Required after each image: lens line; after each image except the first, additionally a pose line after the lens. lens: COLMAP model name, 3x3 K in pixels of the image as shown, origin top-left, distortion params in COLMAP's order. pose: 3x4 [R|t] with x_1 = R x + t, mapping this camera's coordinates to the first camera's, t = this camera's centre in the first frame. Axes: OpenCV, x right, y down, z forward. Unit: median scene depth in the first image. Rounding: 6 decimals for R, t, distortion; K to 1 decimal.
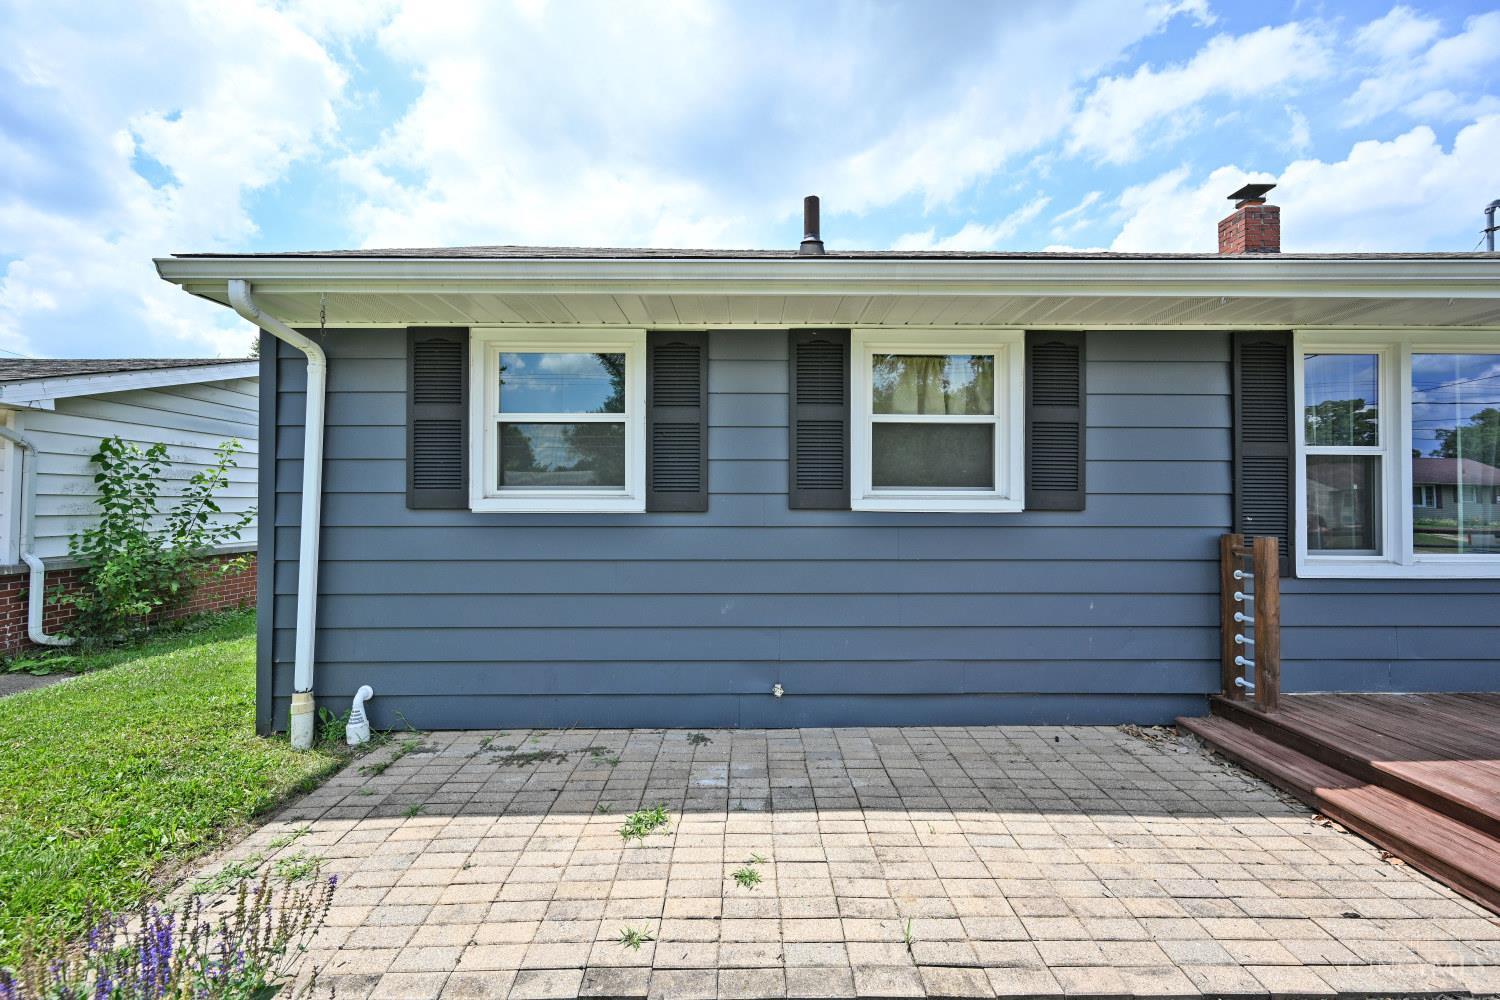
lens RADIAL K [[625.4, 0, 750.0], [0, 625.4, 500.0], [0, 0, 1]] dist [0.003229, 0.000128]
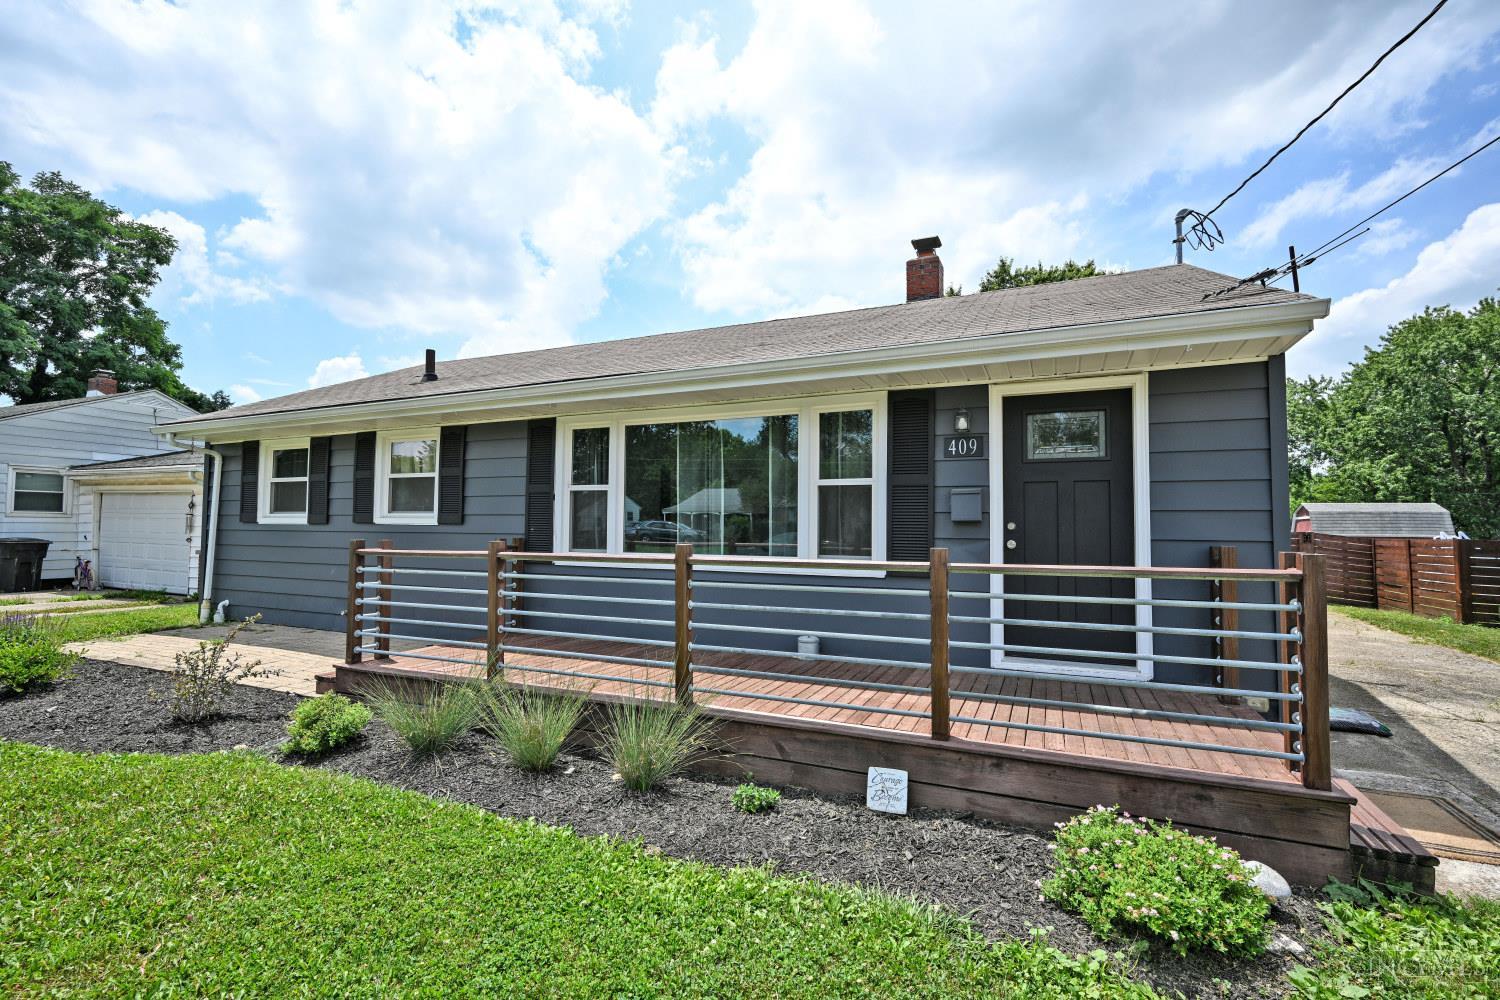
lens RADIAL K [[645.4, 0, 750.0], [0, 645.4, 500.0], [0, 0, 1]] dist [-0.000134, -0.000013]
pose [[0.910341, -0.010948, -0.413715, 2.109488], [-0.000997, 0.999589, -0.028644, -0.000357], [0.413859, 0.026488, 0.909956, -0.363163]]
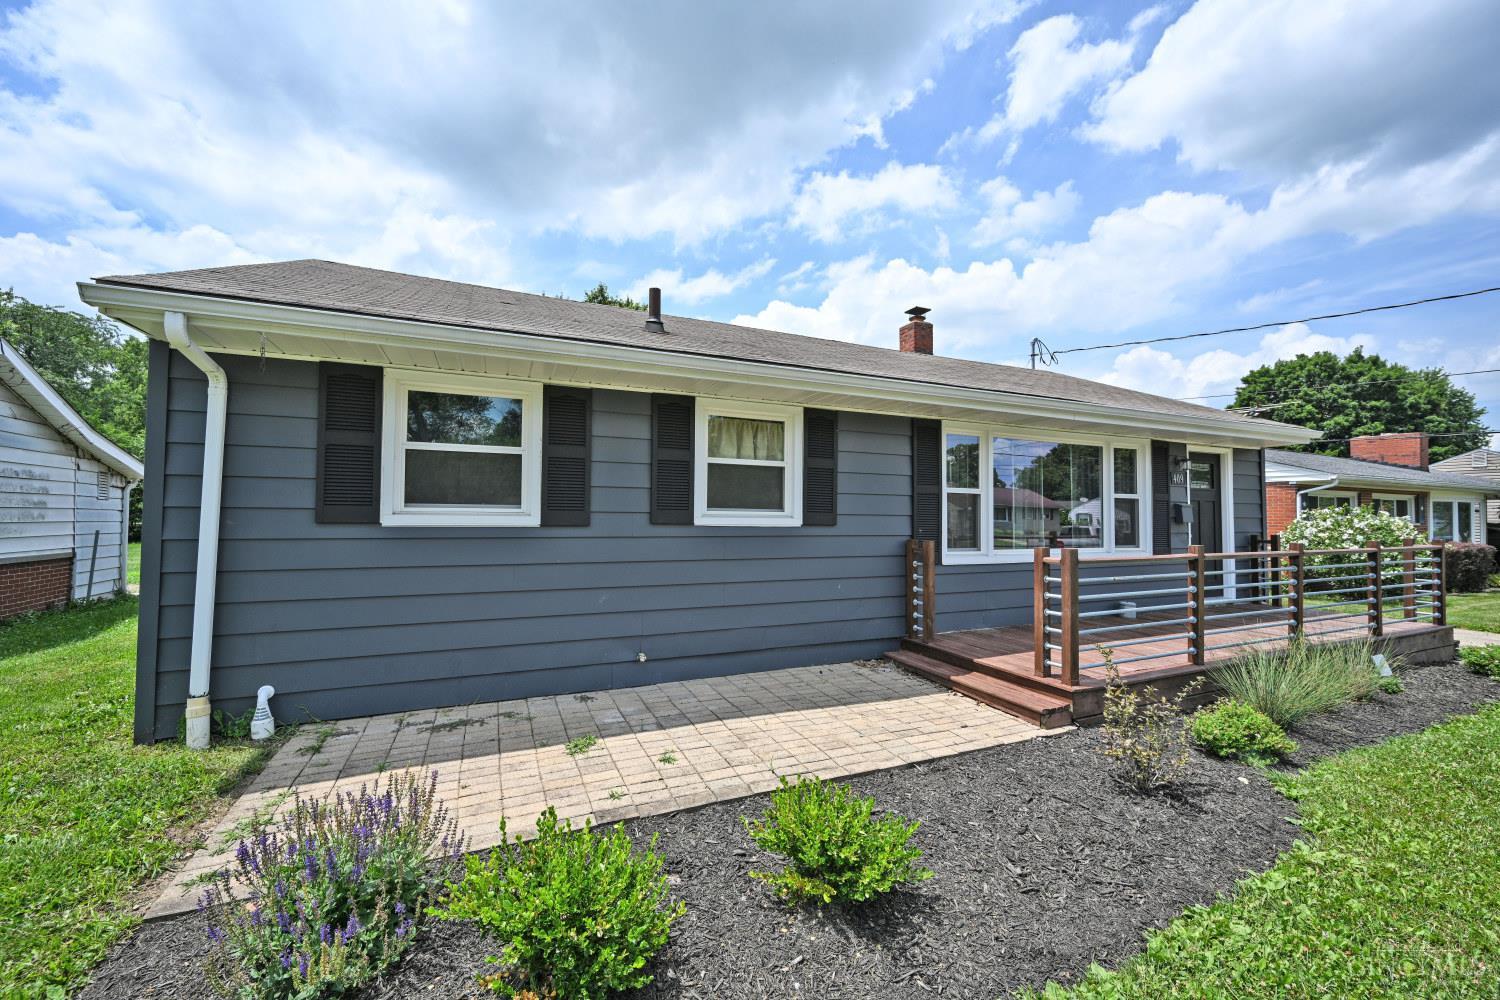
lens RADIAL K [[594.3, 0, 750.0], [0, 594.3, 500.0], [0, 0, 1]] dist [-0.000393, 0.000105]
pose [[0.917489, 0.018521, 0.397329, -0.260049], [-0.010464, 0.999694, -0.022436, -0.011095], [-0.397623, 0.016427, 0.917402, -0.285317]]
